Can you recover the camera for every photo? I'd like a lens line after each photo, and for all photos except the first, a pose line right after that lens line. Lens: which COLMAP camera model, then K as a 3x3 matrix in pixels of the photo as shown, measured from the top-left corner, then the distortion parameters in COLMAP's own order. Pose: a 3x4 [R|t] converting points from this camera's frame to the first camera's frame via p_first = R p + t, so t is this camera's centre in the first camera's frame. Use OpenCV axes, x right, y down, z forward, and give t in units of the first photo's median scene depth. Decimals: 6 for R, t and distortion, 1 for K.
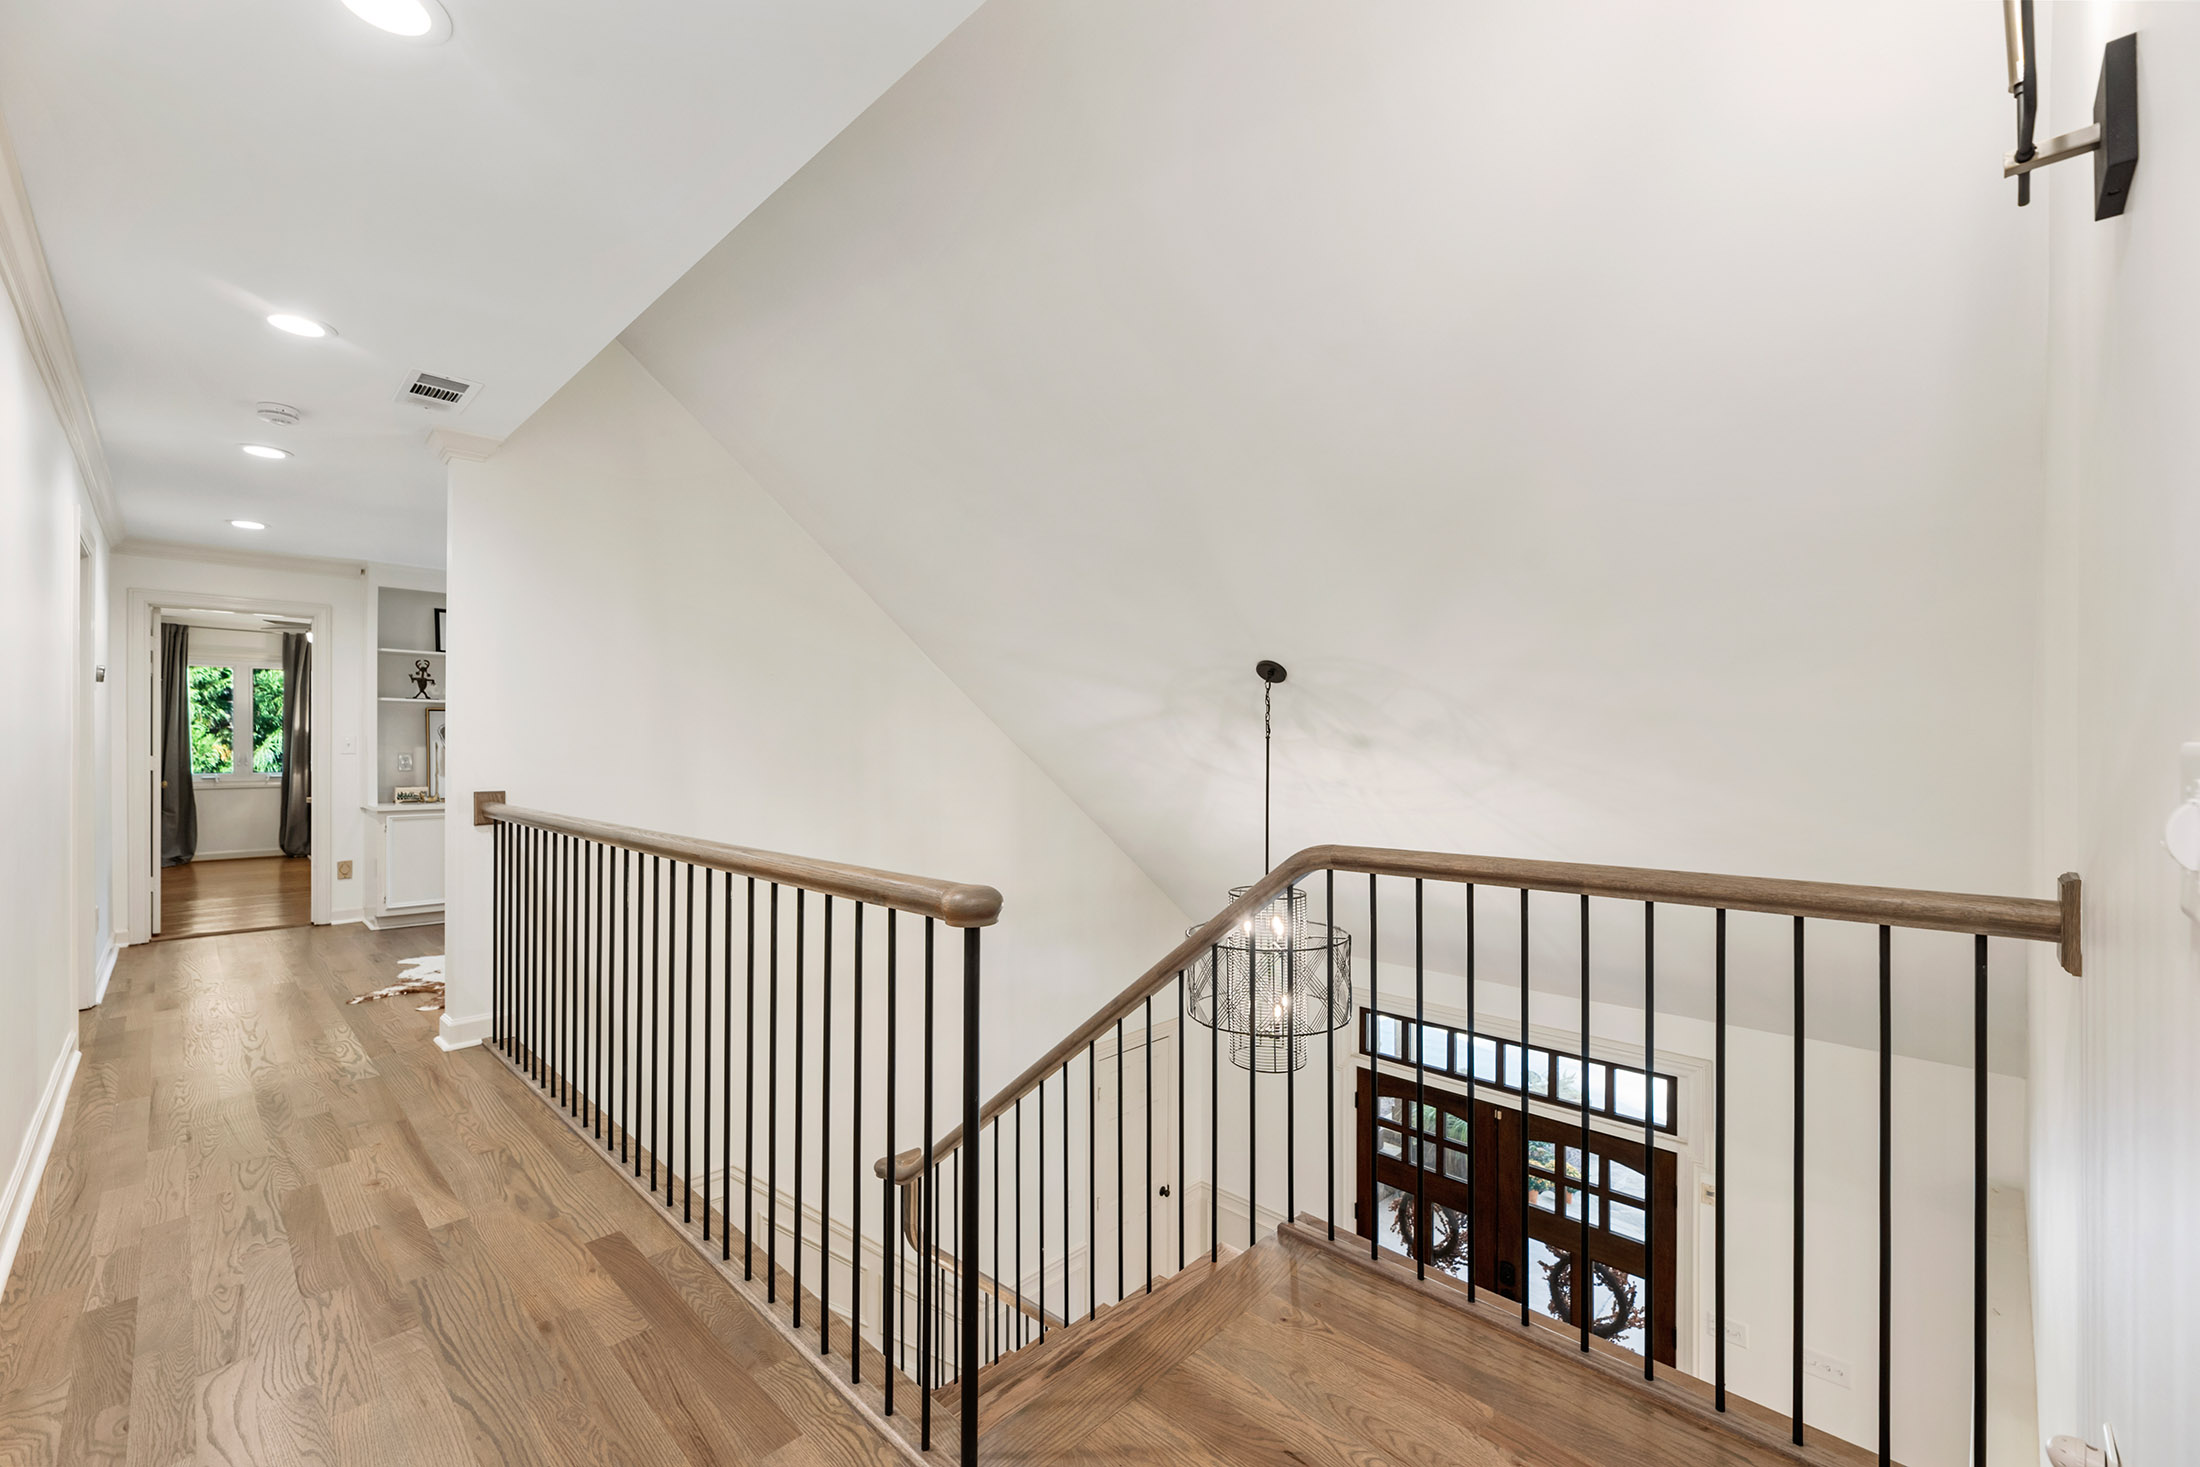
lens RADIAL K [[936.2, 0, 1110.1], [0, 936.2, 741.4], [0, 0, 1]] dist [-0.000386, -0.000207]
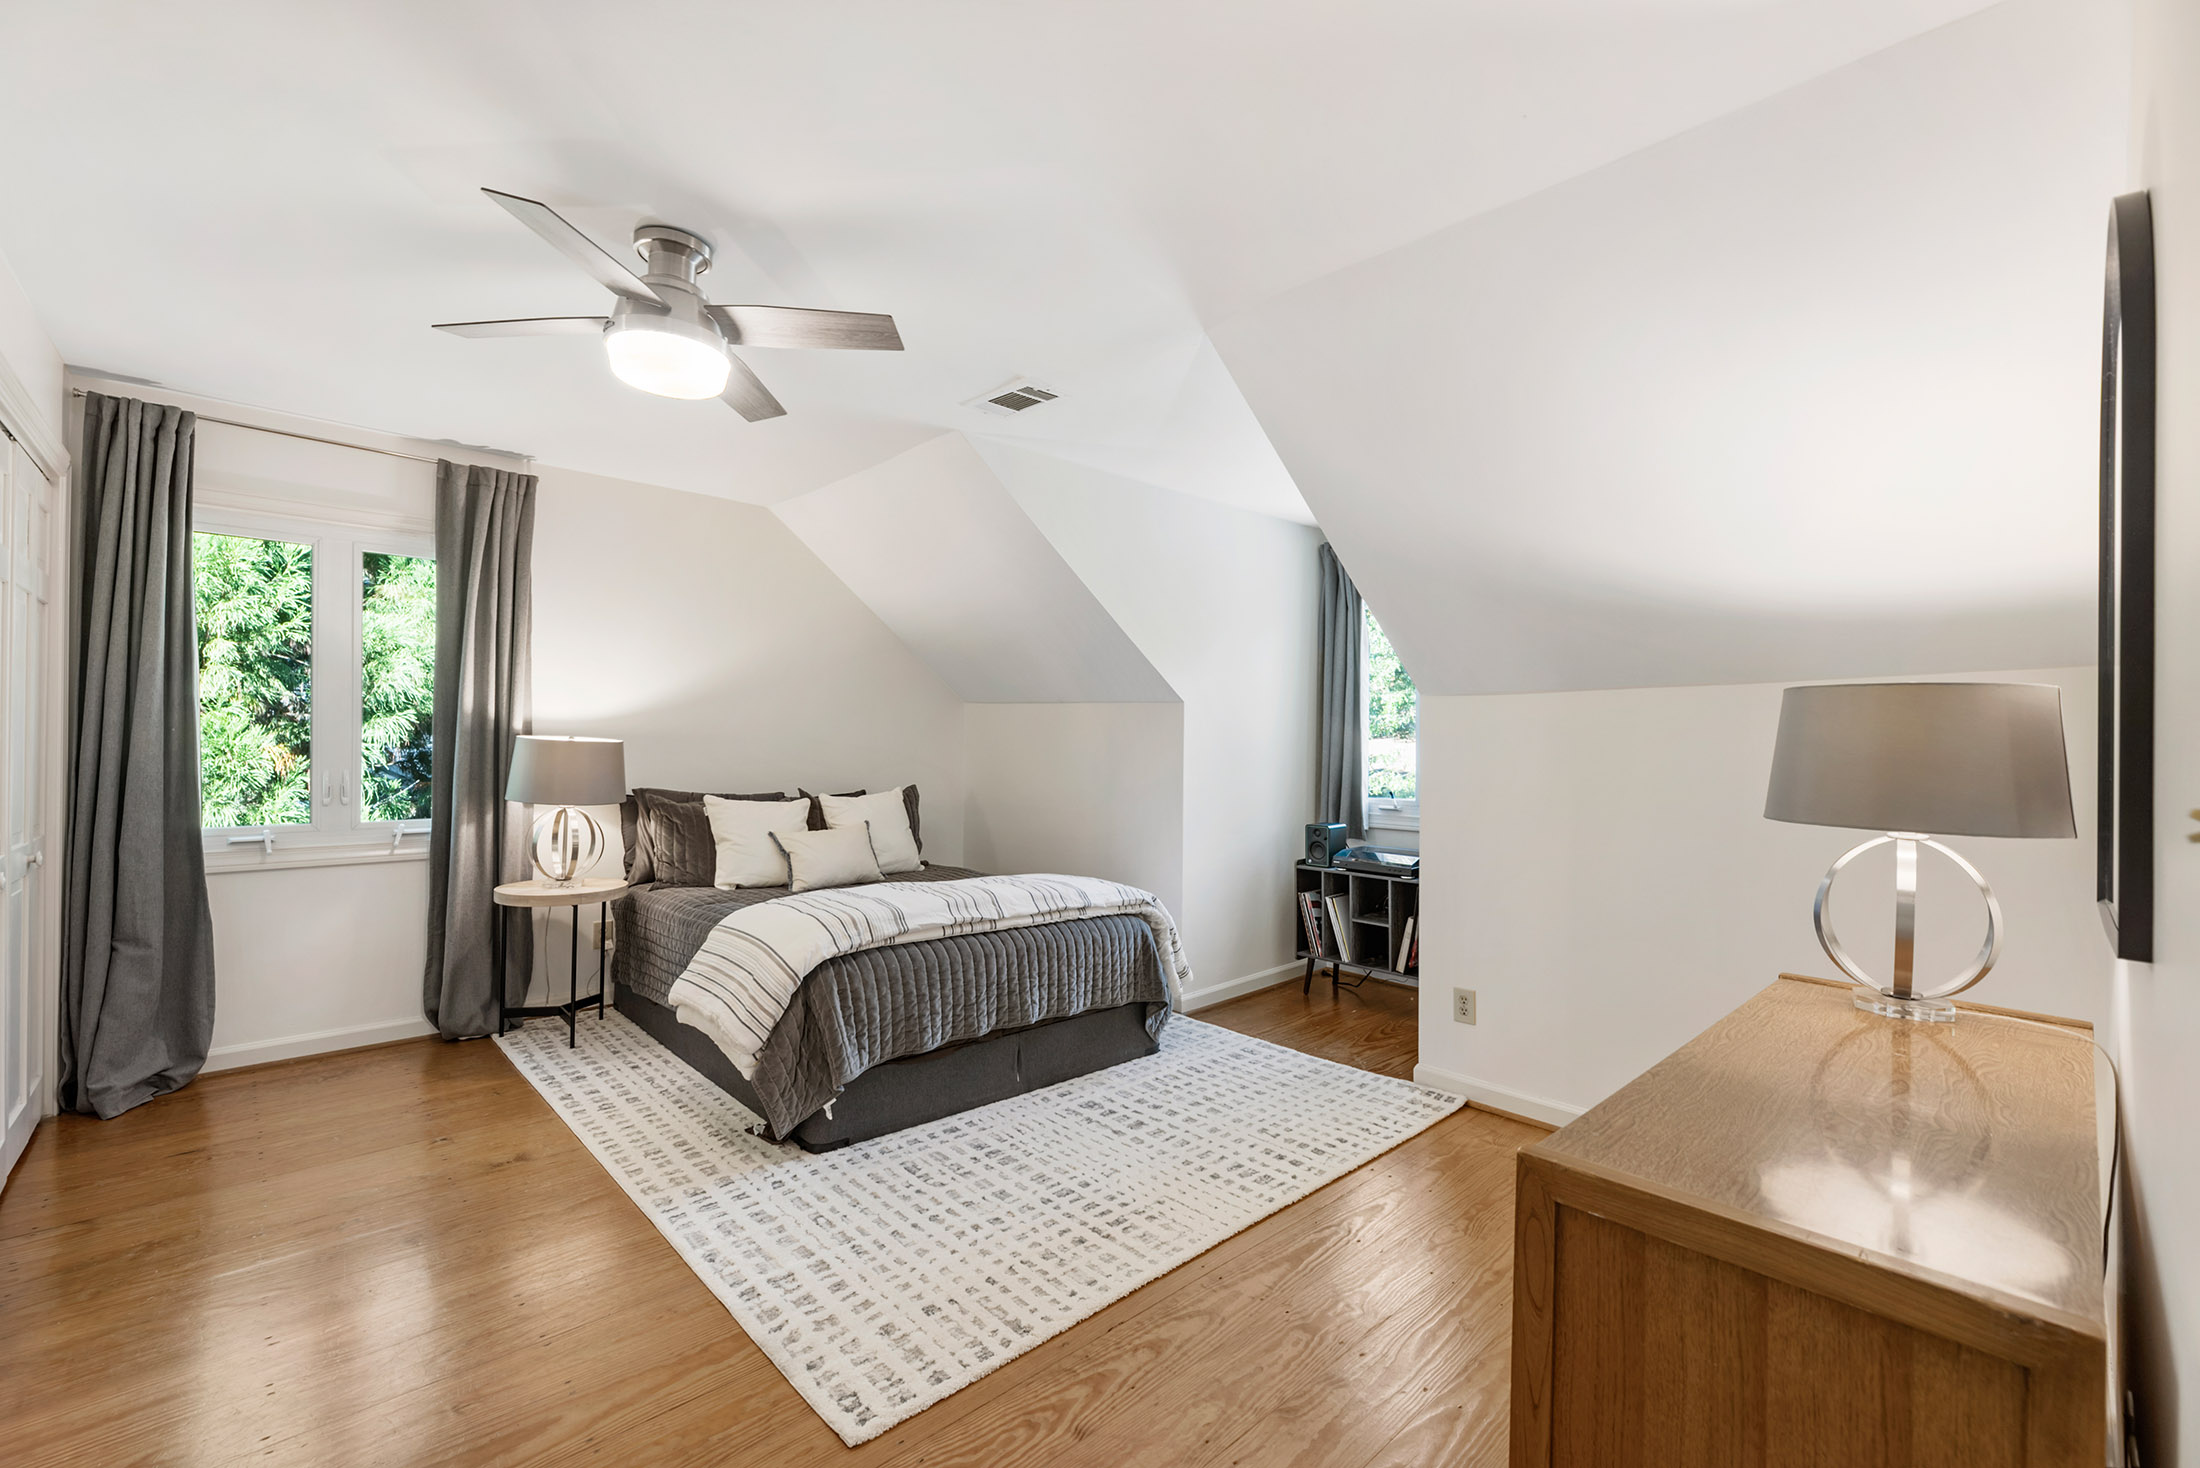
lens RADIAL K [[936.2, 0, 1092.6], [0, 936.2, 737.6], [0, 0, 1]] dist [-0.000386, -0.000207]
pose [[0.999184, 0.004200, -0.040162, -0.468256], [-0.004283, 0.999989, -0.001990, -0.001782], [0.040153, 0.002161, 0.999191, 0.490049]]
